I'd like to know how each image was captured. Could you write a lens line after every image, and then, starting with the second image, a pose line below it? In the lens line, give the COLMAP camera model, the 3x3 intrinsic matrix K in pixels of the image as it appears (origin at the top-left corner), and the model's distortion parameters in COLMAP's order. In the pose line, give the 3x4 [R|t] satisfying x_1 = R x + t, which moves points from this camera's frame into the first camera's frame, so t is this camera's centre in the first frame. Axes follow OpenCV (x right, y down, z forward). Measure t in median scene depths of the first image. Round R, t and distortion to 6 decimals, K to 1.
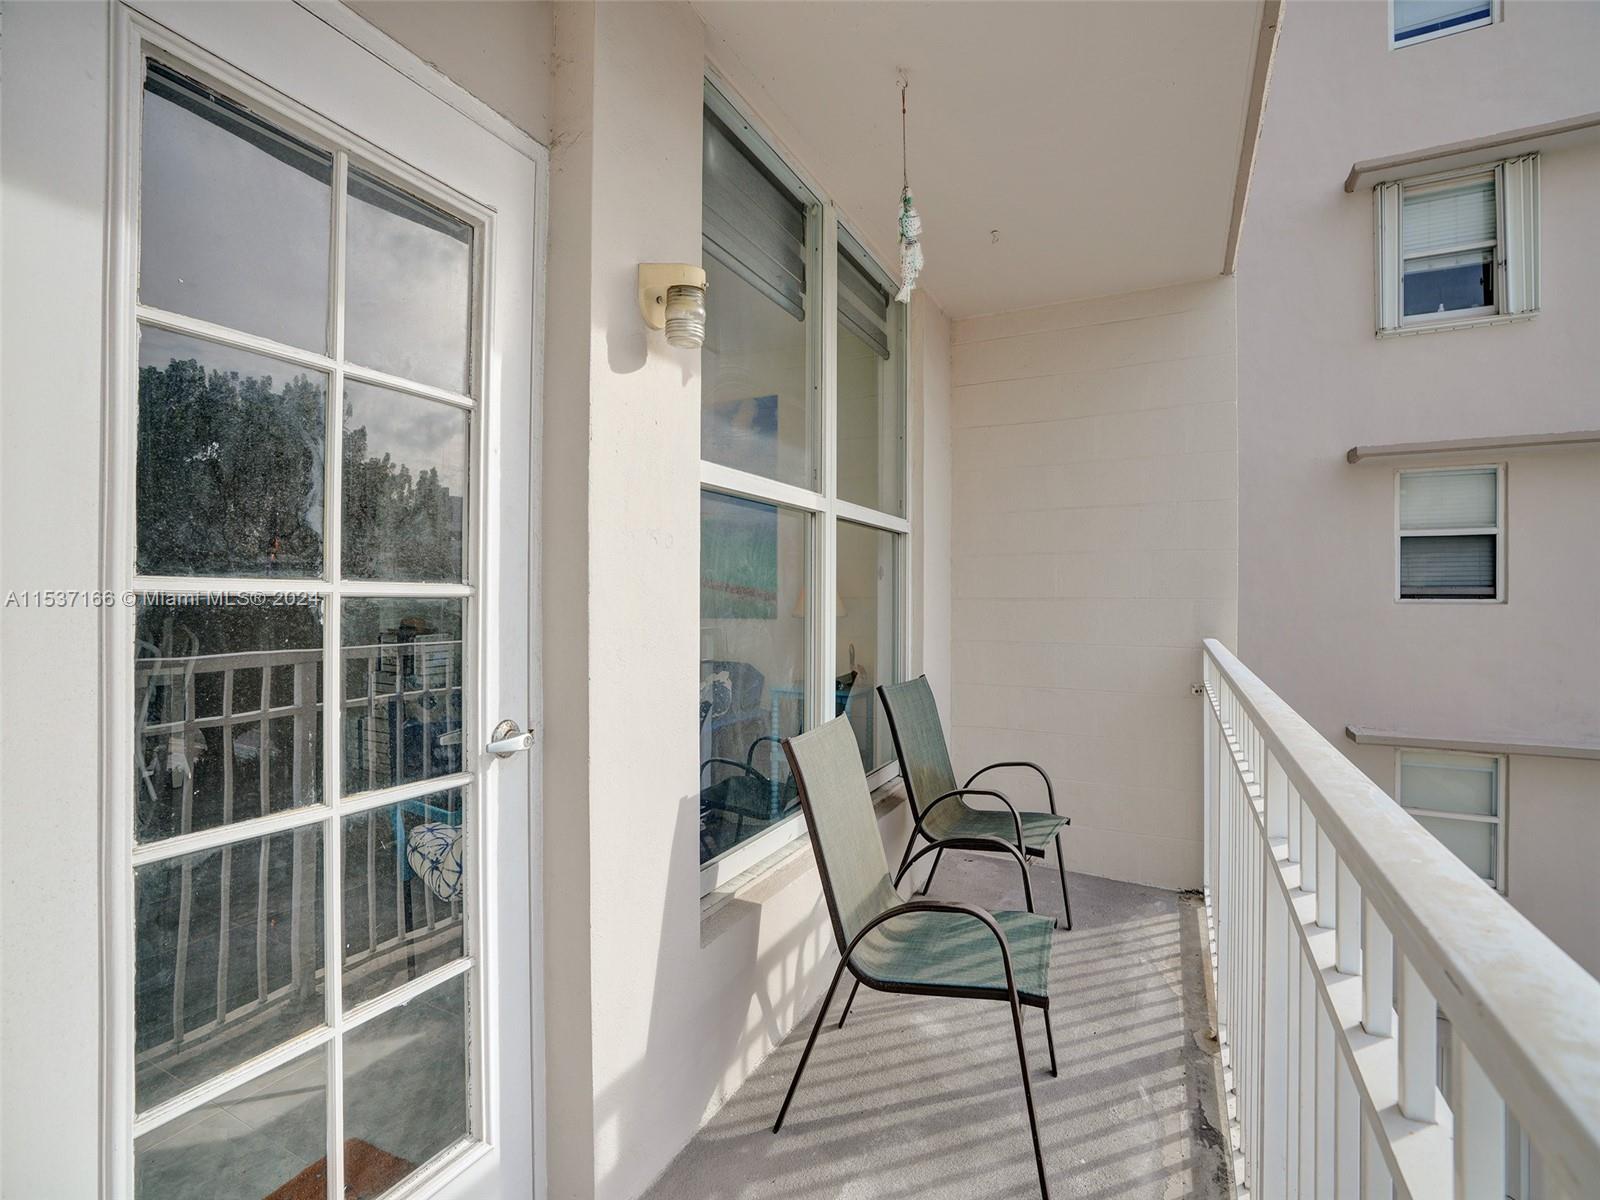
lens RADIAL K [[748.4, 0, 800.0], [0, 748.4, 600.0], [0, 0, 1]] dist [-0.045543, 0.016170]
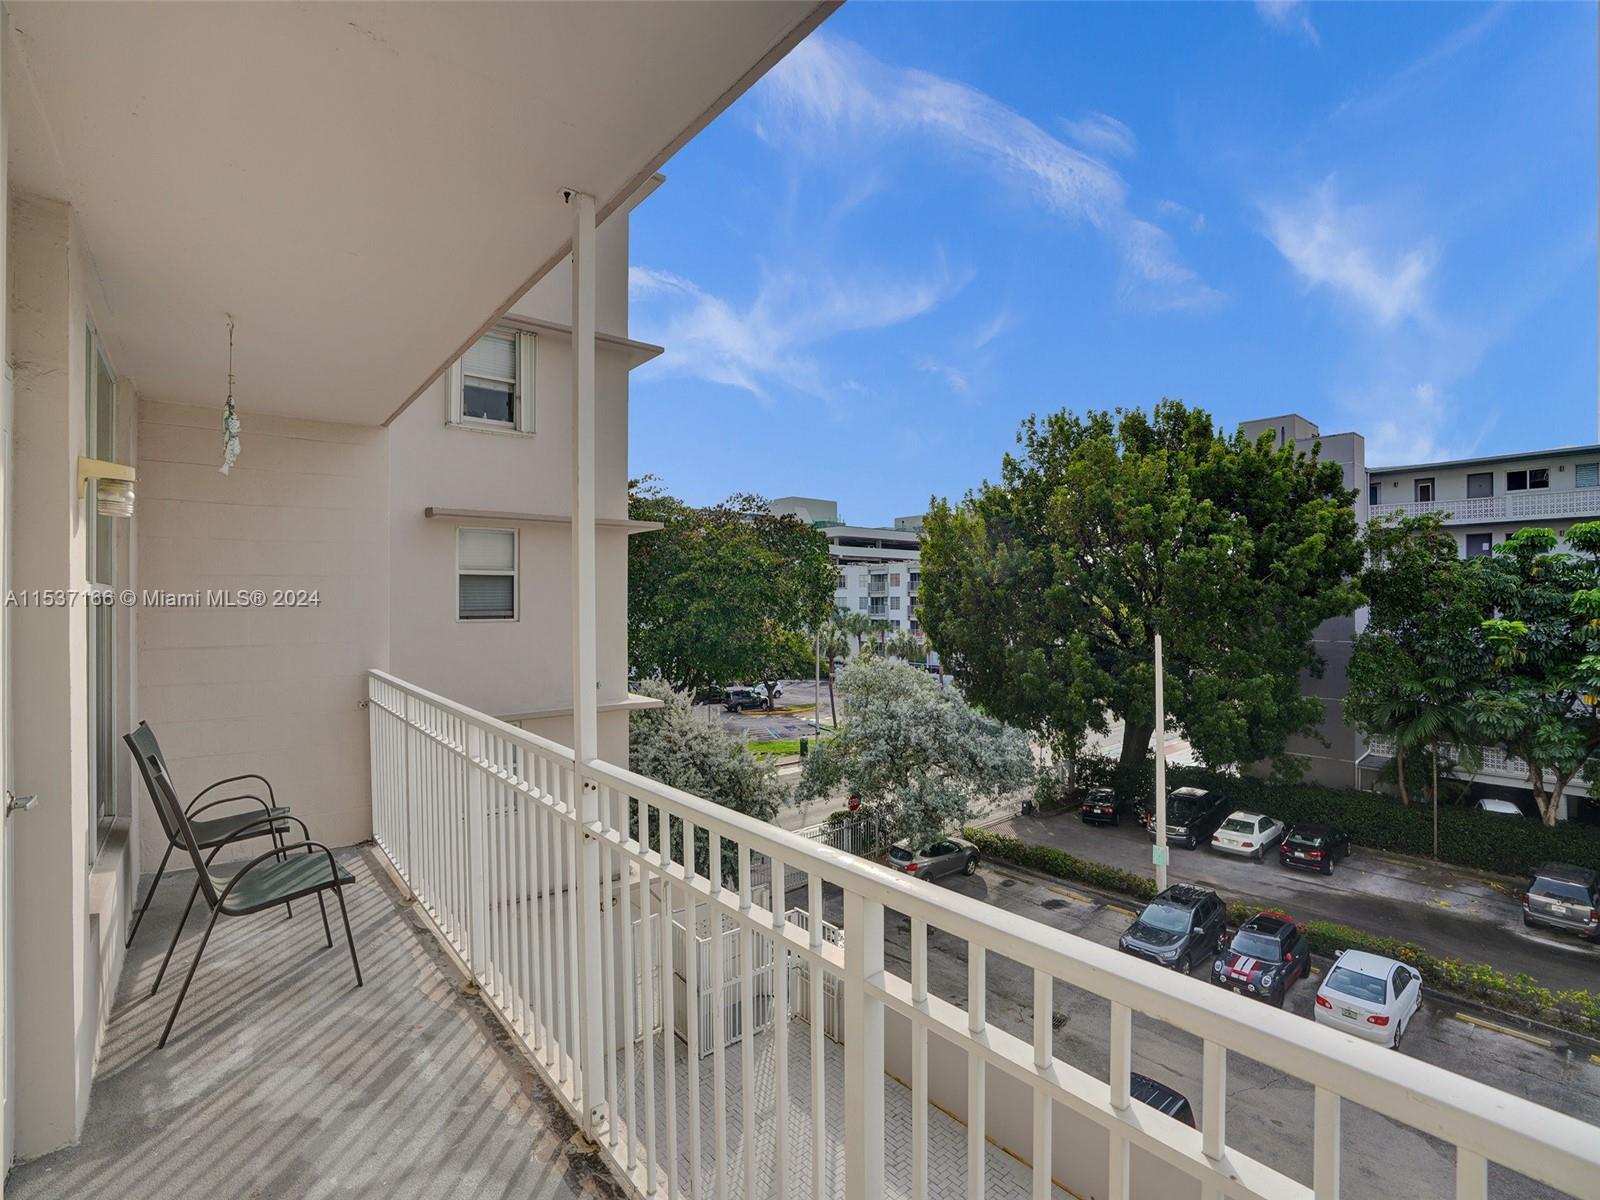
lens RADIAL K [[748.4, 0, 800.0], [0, 748.4, 600.0], [0, 0, 1]] dist [-0.045543, 0.016170]
pose [[0.416956, -0.000835, 0.908926, -0.445220], [-0.000370, 0.999999, 0.001088, -0.093029], [-0.908927, -0.000790, 0.416955, -0.414751]]
